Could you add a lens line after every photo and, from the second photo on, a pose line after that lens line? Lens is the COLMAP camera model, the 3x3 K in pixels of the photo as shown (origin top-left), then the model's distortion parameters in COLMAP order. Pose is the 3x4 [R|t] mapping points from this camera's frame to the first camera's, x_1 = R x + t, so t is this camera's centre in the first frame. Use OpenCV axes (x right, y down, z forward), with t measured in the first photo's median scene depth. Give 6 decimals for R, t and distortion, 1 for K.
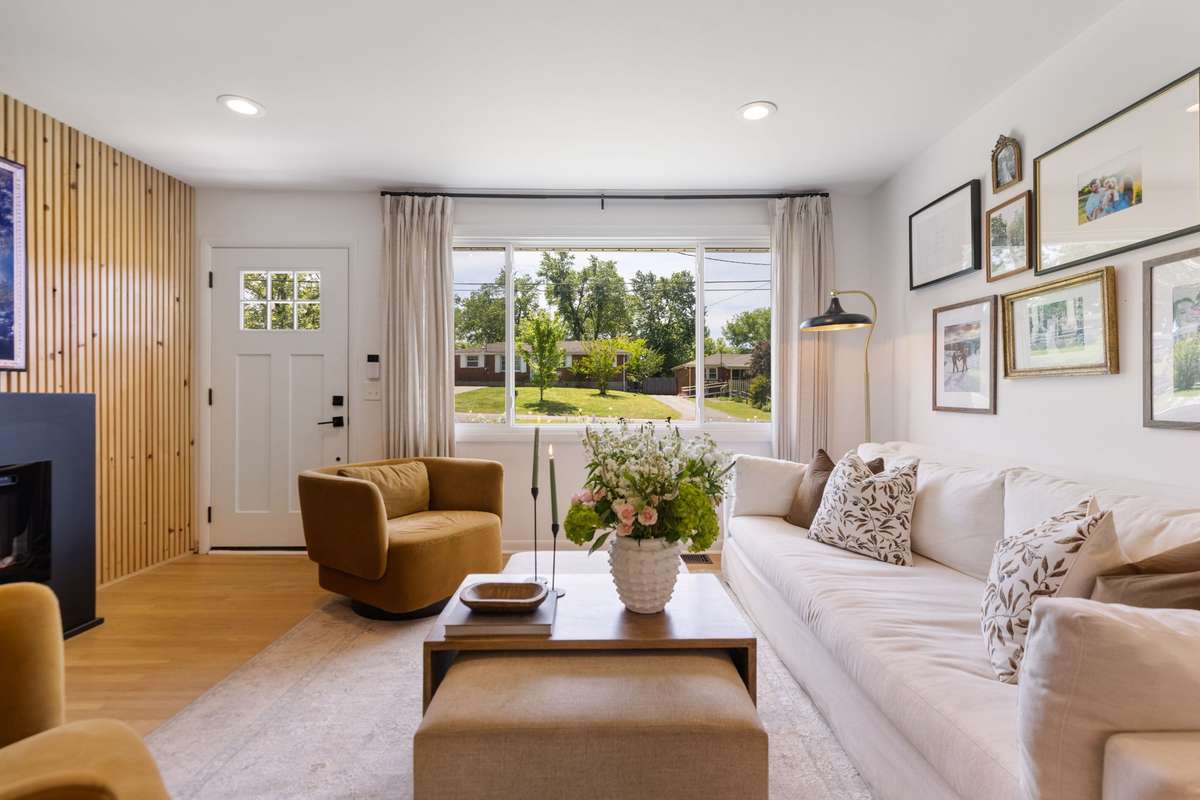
lens RADIAL K [[544.3, 0, 601.8], [0, 544.3, 392.7], [0, 0, 1]] dist [0.011508, -0.001053]
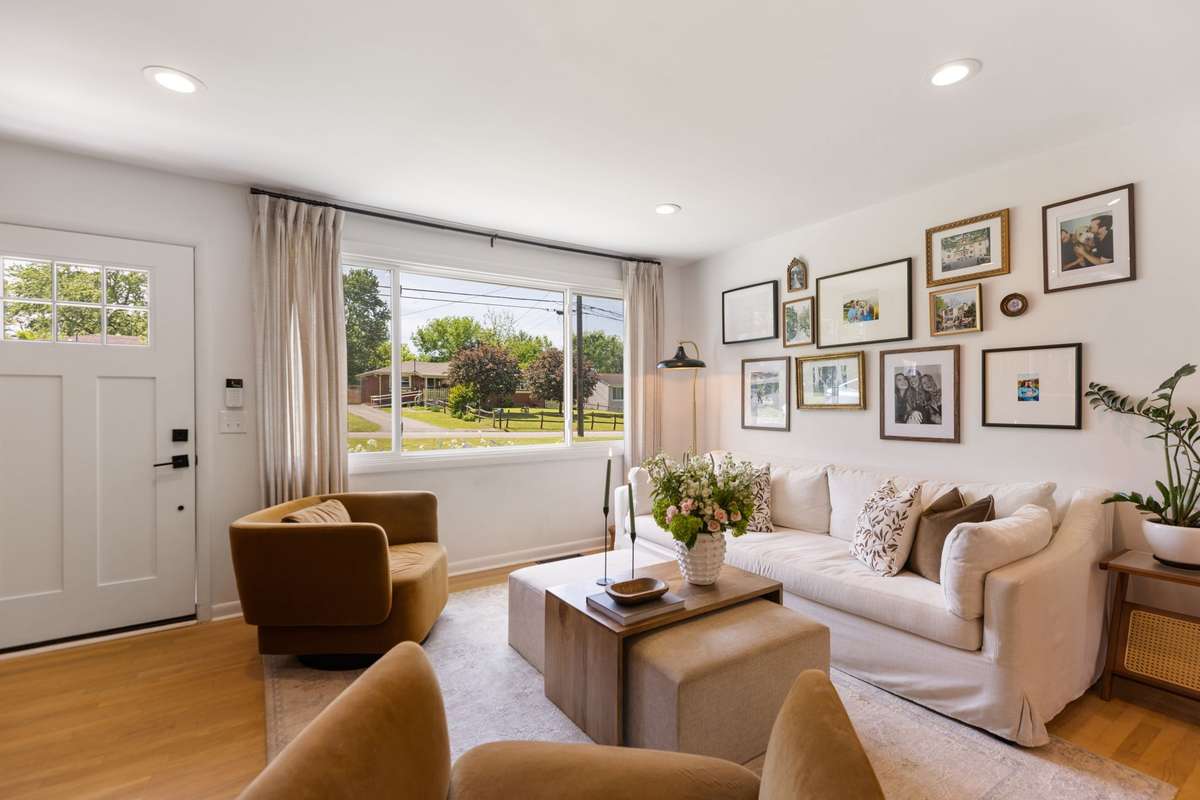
lens RADIAL K [[544.3, 0, 616.1], [0, 544.3, 403.6], [0, 0, 1]] dist [0.011508, -0.001053]
pose [[0.833021, -0.004910, 0.553220, -0.550426], [0.002211, 0.999982, 0.005546, -0.049038], [-0.553238, -0.003397, 0.833017, -0.037926]]
